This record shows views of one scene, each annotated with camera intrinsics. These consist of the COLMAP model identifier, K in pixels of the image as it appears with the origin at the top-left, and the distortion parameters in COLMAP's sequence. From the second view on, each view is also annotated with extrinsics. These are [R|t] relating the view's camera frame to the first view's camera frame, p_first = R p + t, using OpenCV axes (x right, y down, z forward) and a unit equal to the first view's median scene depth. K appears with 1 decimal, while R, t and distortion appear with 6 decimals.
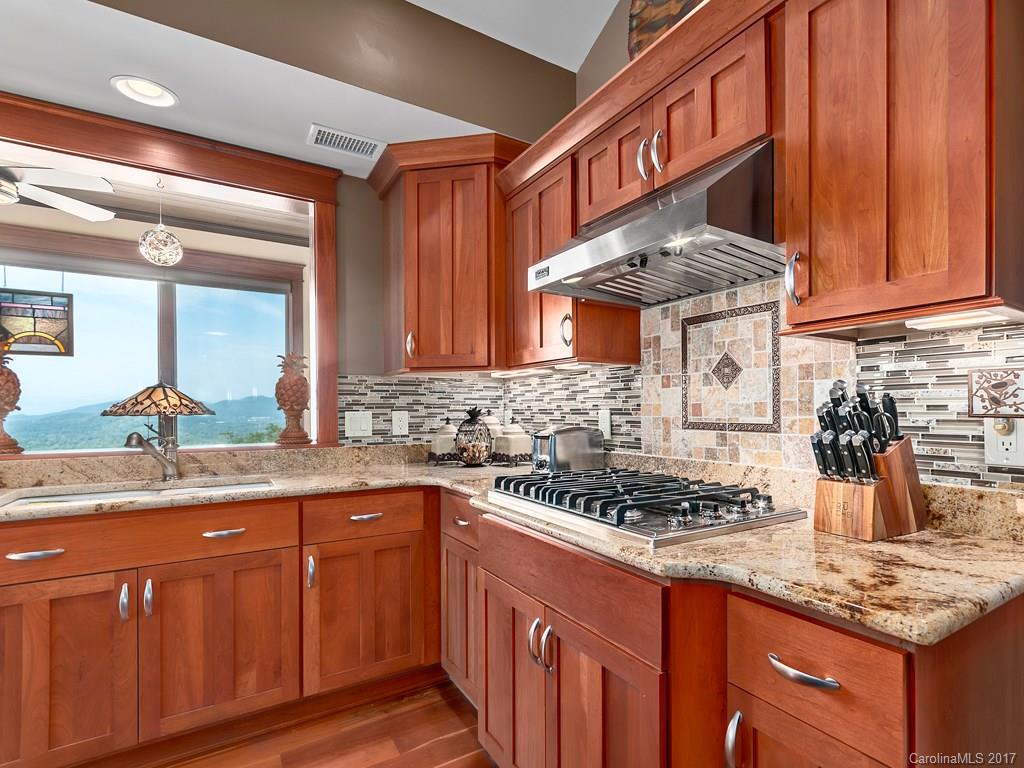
lens RADIAL K [[519.1, 0, 557.6], [0, 519.1, 411.1], [0, 0, 1]] dist [0.001892, 0.000848]
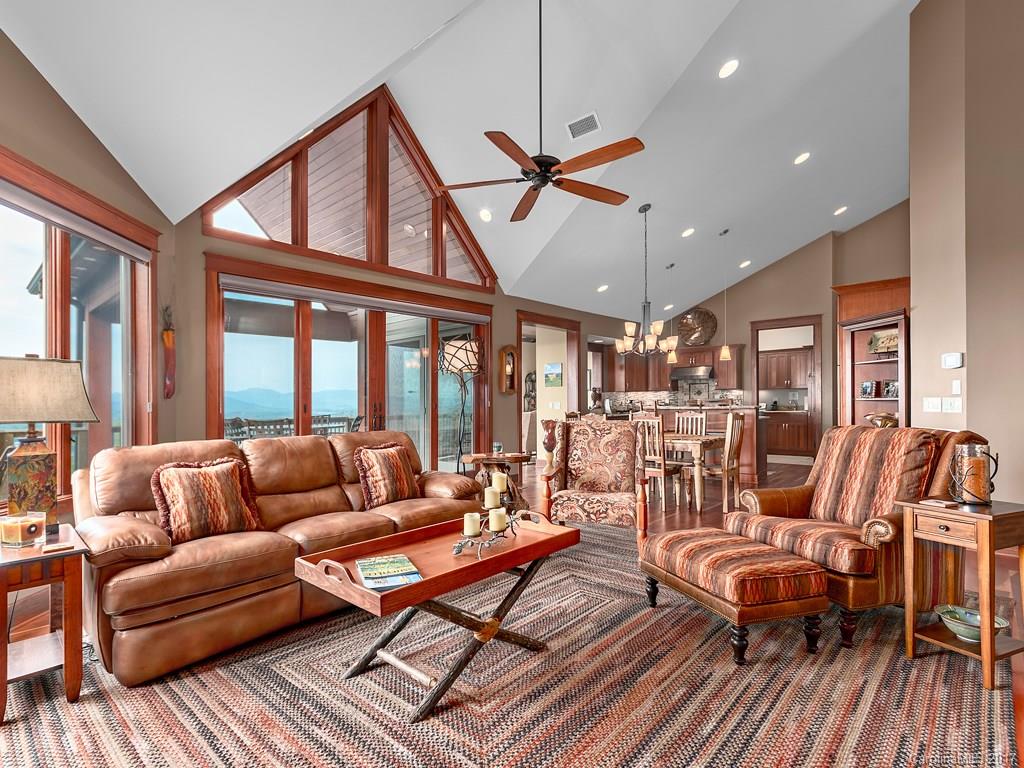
lens RADIAL K [[521.5, 0, 483.5], [0, 521.5, 403.2], [0, 0, 1]] dist [0.000808, -0.000237]
pose [[0.973039, -0.013125, 0.230268, -3.059296], [0.013848, 0.999903, -0.001523, 0.013836], [-0.230226, 0.004670, 0.973126, -3.763196]]
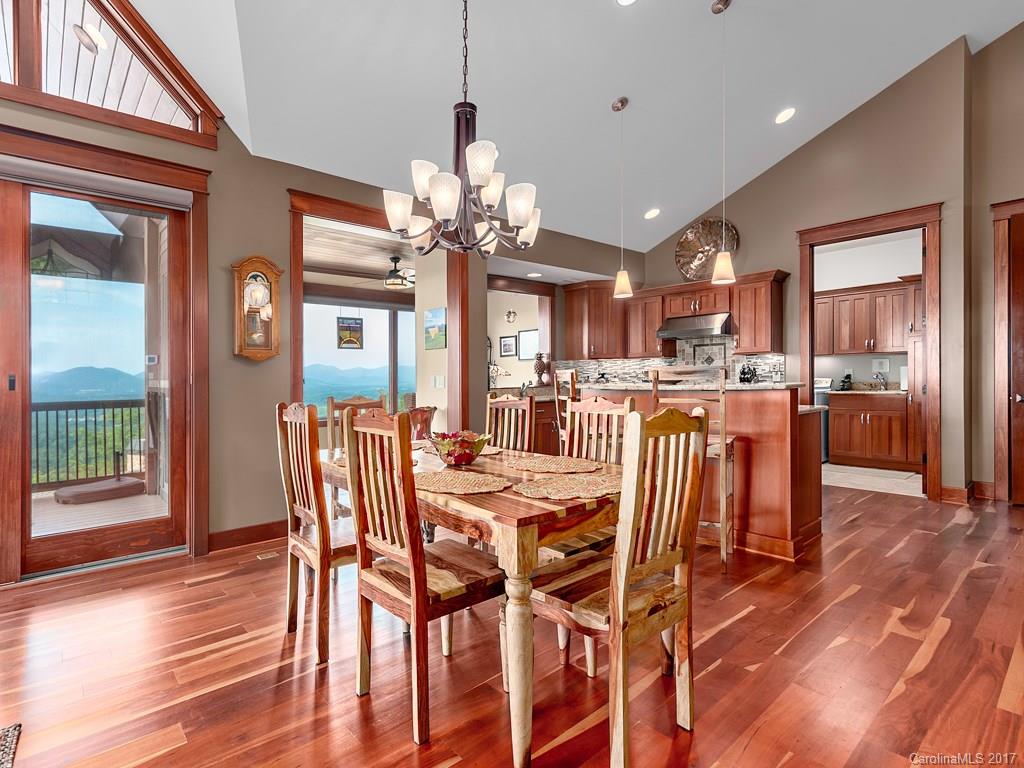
lens RADIAL K [[526.2, 0, 475.3], [0, 526.2, 382.7], [0, 0, 1]] dist [0.000615, 0.000490]
pose [[0.993061, -0.012233, 0.116959, -1.495132], [0.011749, 0.999919, 0.004828, 0.034013], [-0.117008, -0.003420, 0.993125, -2.117097]]
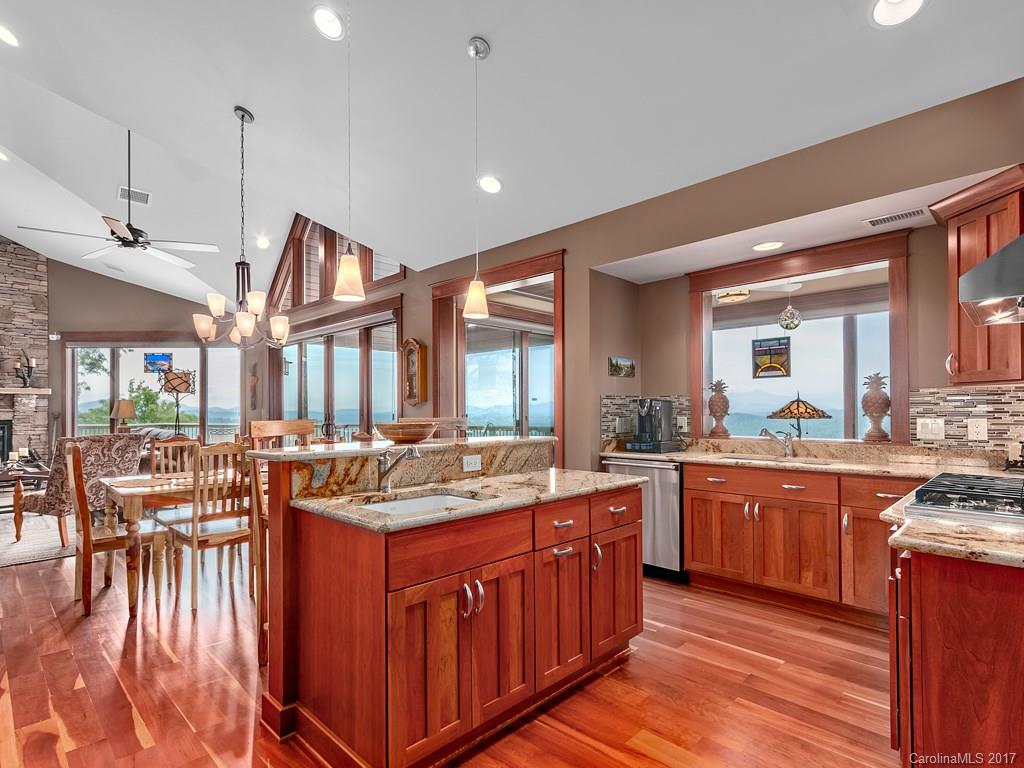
lens RADIAL K [[521.5, 0, 483.5], [0, 521.5, 403.2], [0, 0, 1]] dist [0.000808, -0.000237]
pose [[0.176927, -0.008060, -0.984191, 0.844993], [0.003679, 0.999965, -0.007528, -0.039328], [0.984217, -0.002289, 0.176950, -0.324517]]
